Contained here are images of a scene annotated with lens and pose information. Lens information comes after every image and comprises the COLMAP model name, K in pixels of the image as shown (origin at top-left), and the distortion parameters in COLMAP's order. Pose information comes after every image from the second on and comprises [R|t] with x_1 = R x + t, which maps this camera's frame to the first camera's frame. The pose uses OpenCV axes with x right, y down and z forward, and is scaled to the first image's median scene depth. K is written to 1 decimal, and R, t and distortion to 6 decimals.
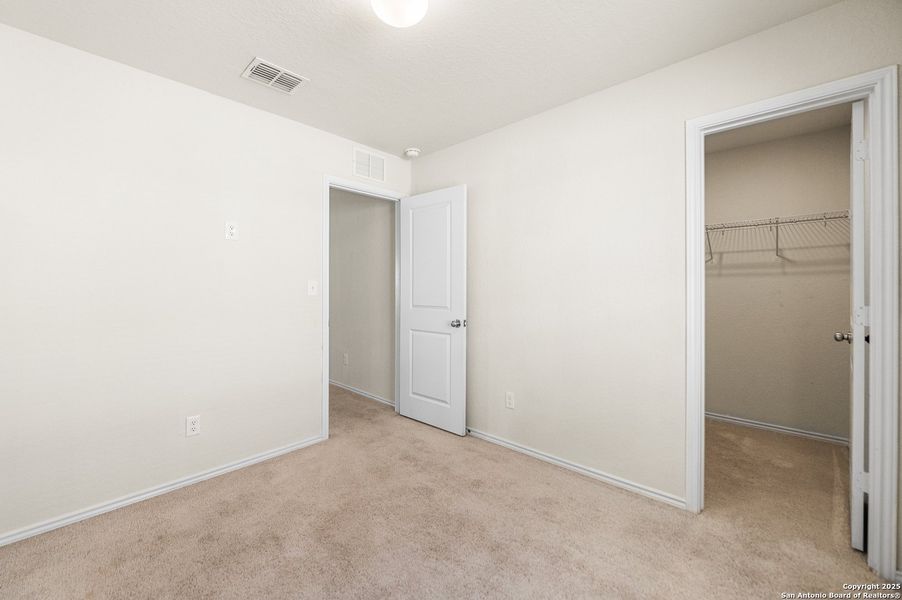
lens RADIAL K [[375.1, 0, 448.1], [0, 375.1, 287.7], [0, 0, 1]] dist [-0.000103, -0.000093]
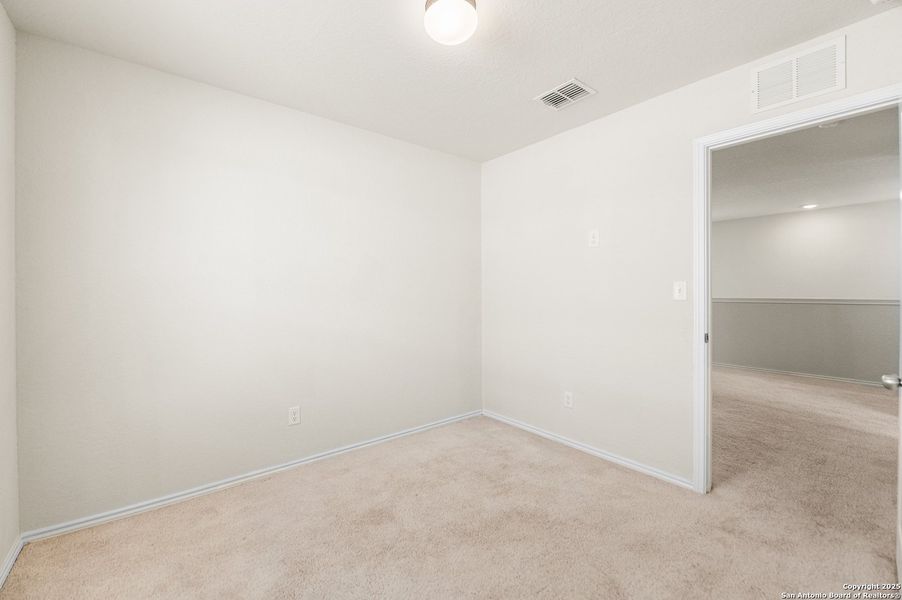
lens RADIAL K [[383.7, 0, 451.9], [0, 383.7, 293.8], [0, 0, 1]] dist [0.000815, -0.000035]
pose [[-0.153771, 0.005091, -0.988093, 0.541194], [-0.000051, 0.999987, 0.005160, 0.003977], [0.988106, 0.000844, -0.153769, 0.672111]]
